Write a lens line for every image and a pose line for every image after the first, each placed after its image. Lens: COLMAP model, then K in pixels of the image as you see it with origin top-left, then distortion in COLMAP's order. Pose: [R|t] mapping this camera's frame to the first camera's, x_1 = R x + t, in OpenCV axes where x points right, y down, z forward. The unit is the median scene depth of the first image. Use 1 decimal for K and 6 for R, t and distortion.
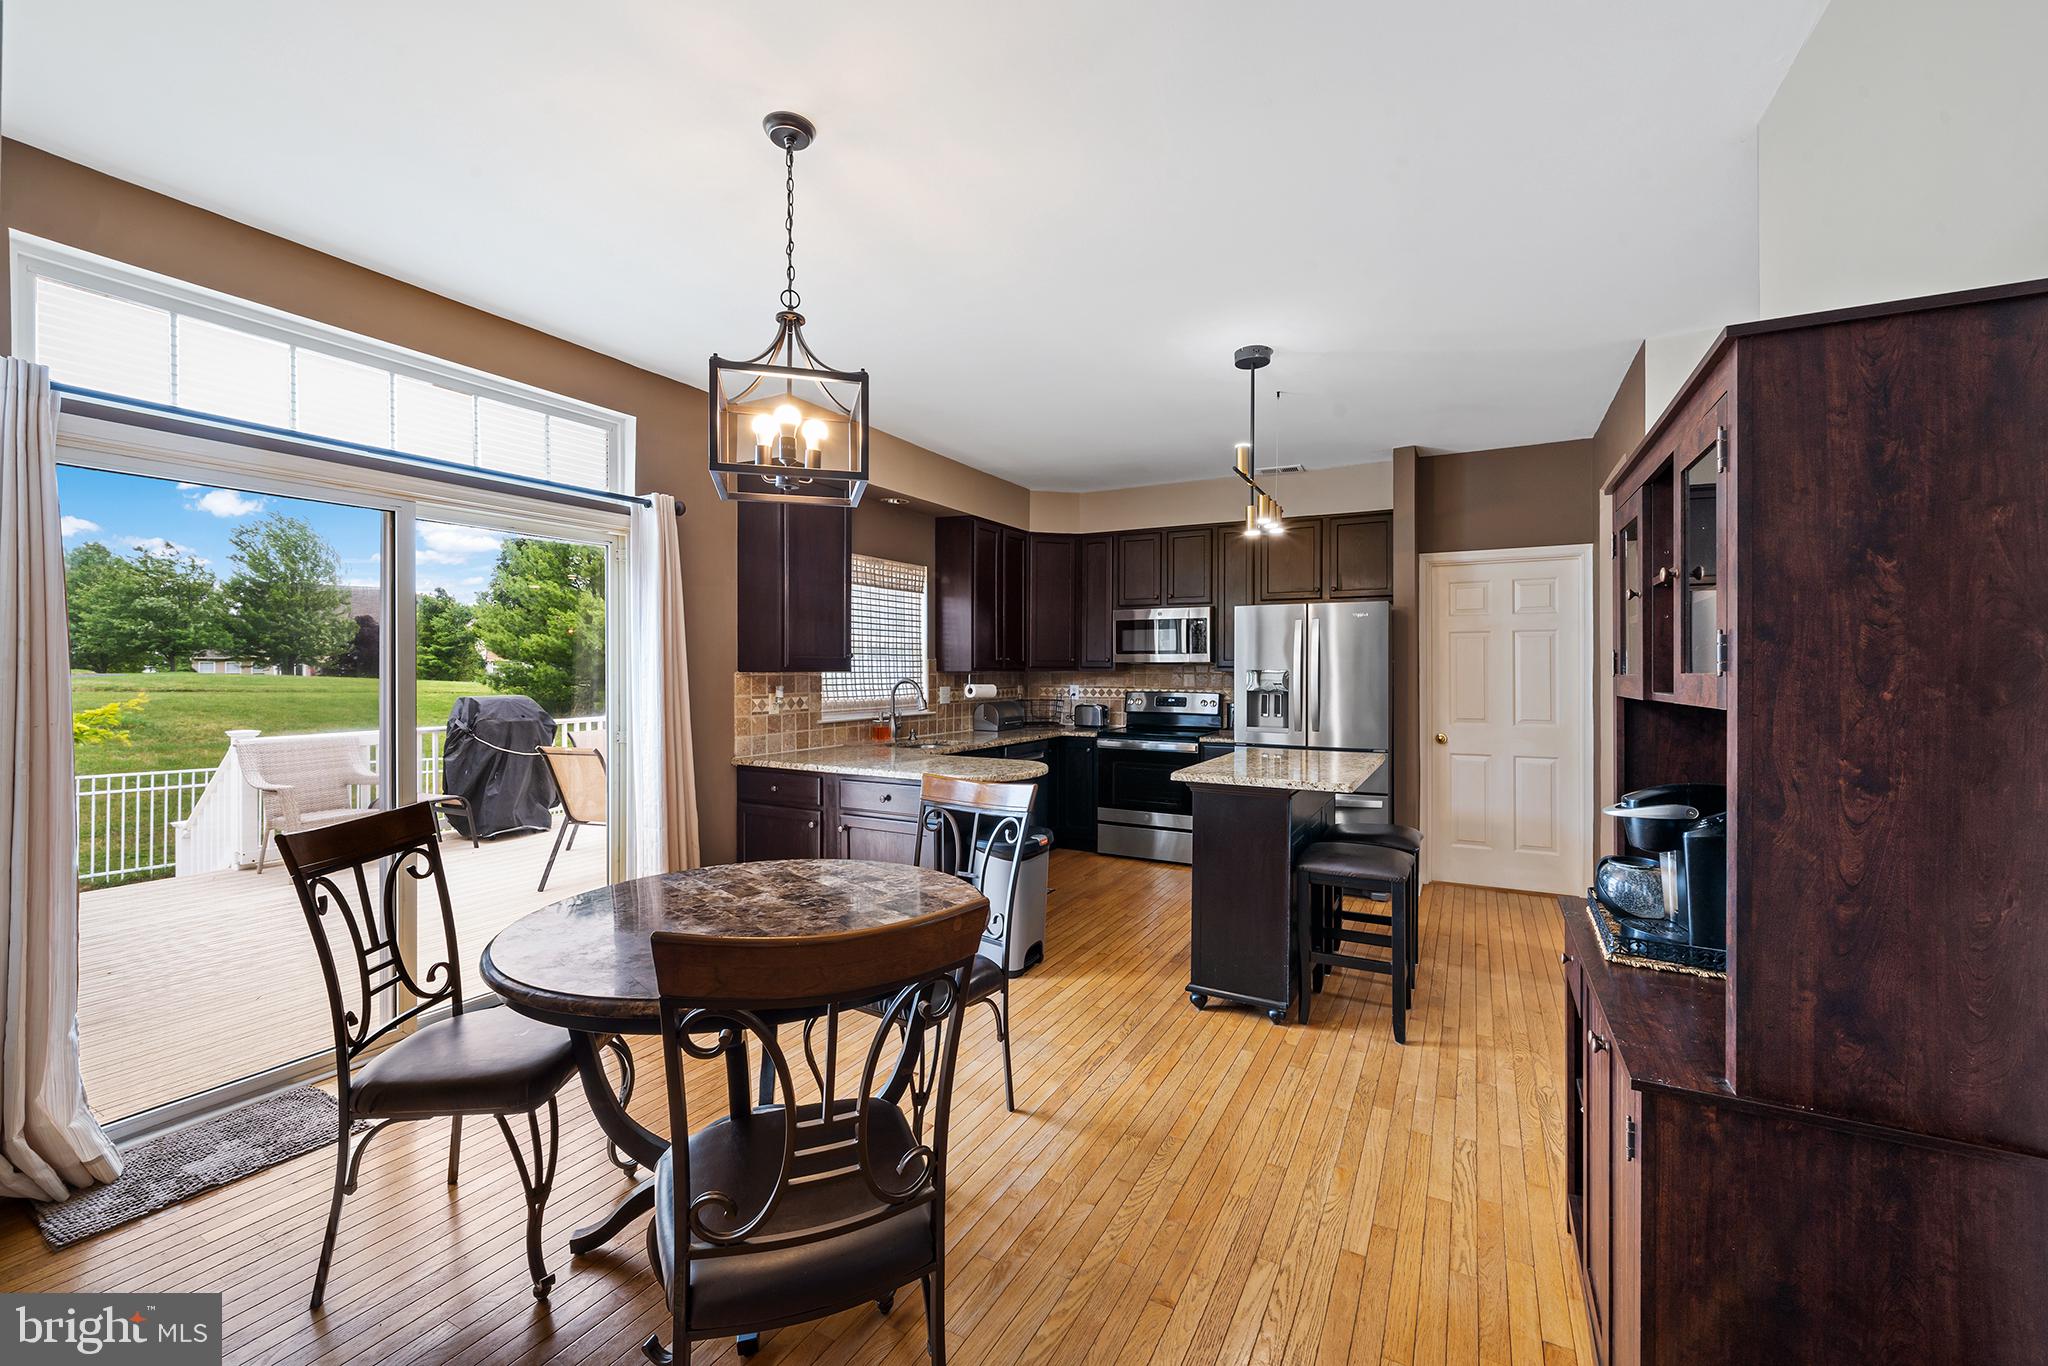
lens RADIAL K [[813.4, 0, 1020.2], [0, 813.4, 662.5], [0, 0, 1]] dist [-0.004920, 0.000820]
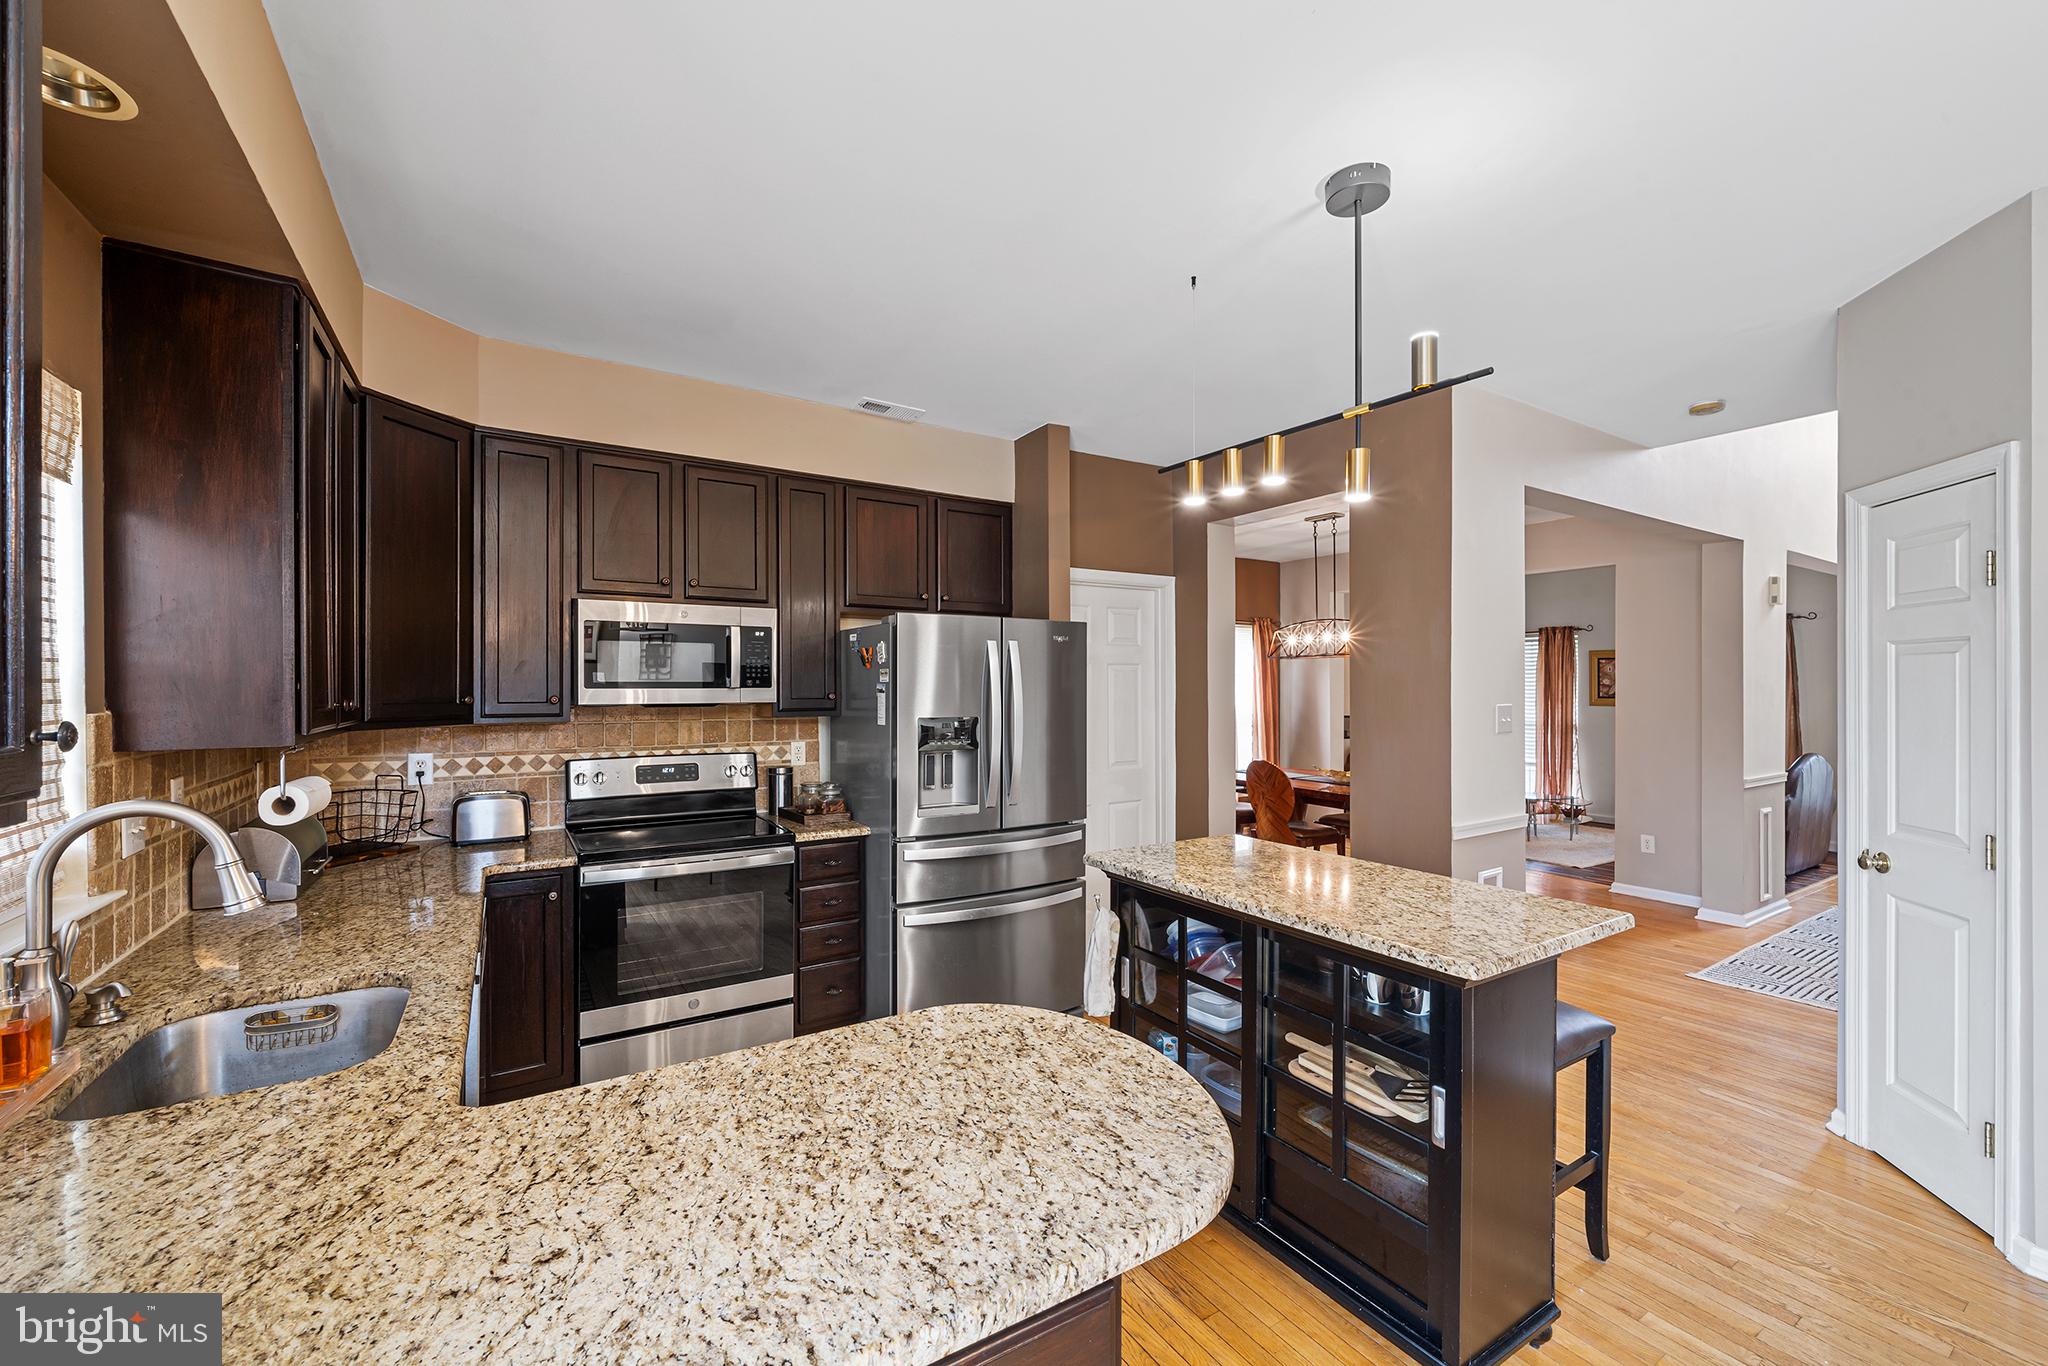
lens RADIAL K [[813.4, 0, 1029.0], [0, 813.4, 693.8], [0, 0, 1]] dist [-0.004920, 0.000820]
pose [[0.486421, -0.006464, 0.873700, -0.225821], [-0.005077, 0.999935, 0.010225, -0.016290], [-0.873710, -0.009410, 0.486357, 0.649306]]
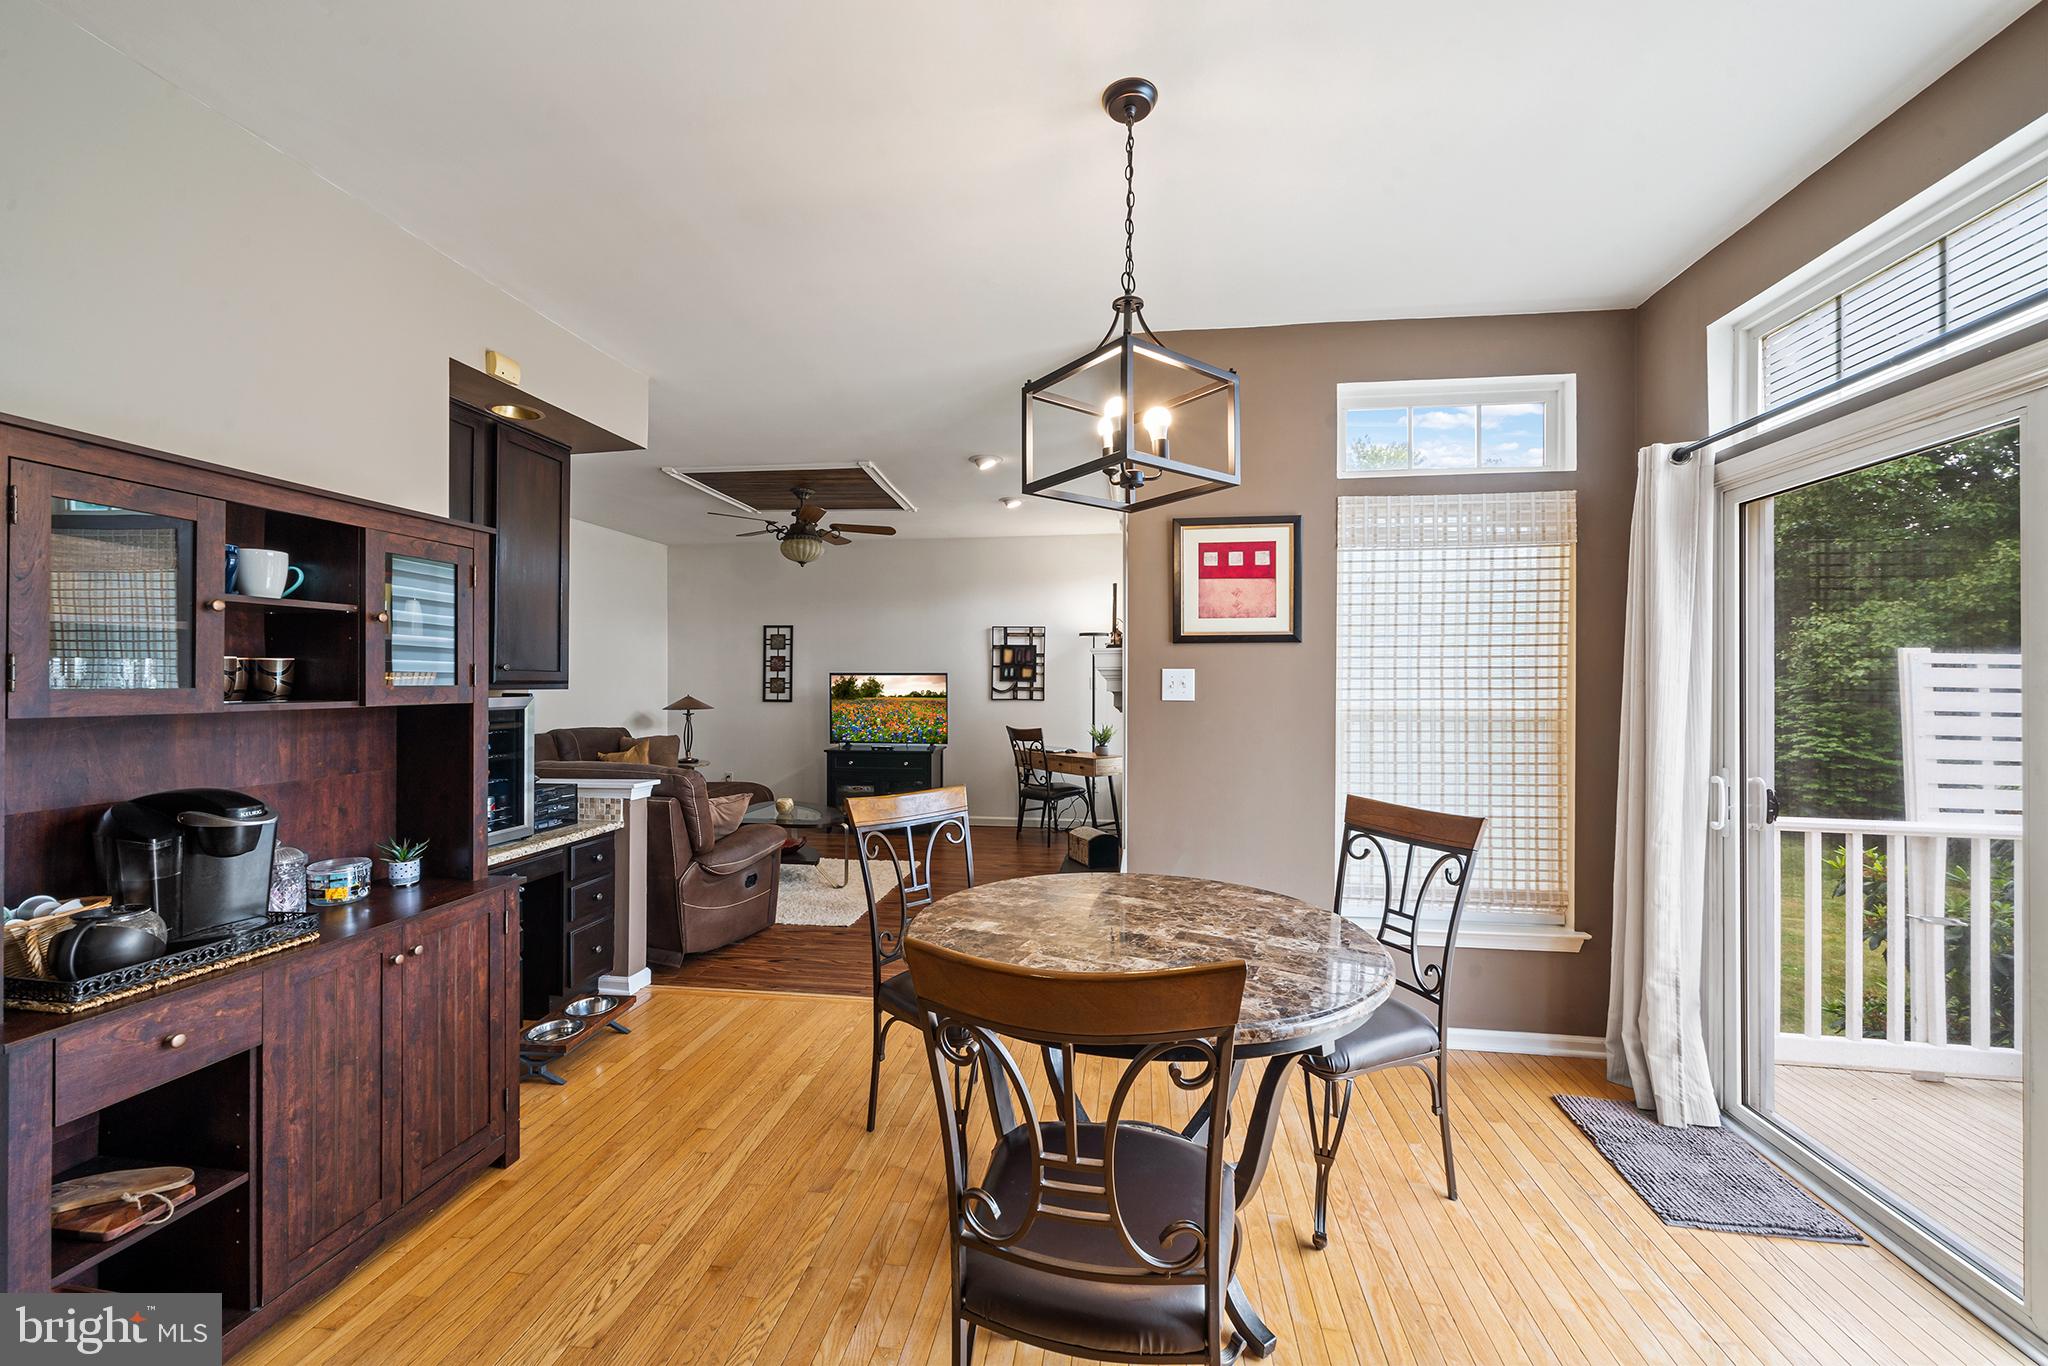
lens RADIAL K [[794.9, 0, 1021.5], [0, 794.9, 683.5], [0, 0, 1]] dist [-0.003588, 0.000174]
pose [[-0.937725, -0.001622, -0.347375, 0.058065], [0.001594, 0.999958, -0.008974, 0.006569], [0.347375, -0.008969, -0.937683, 0.738226]]
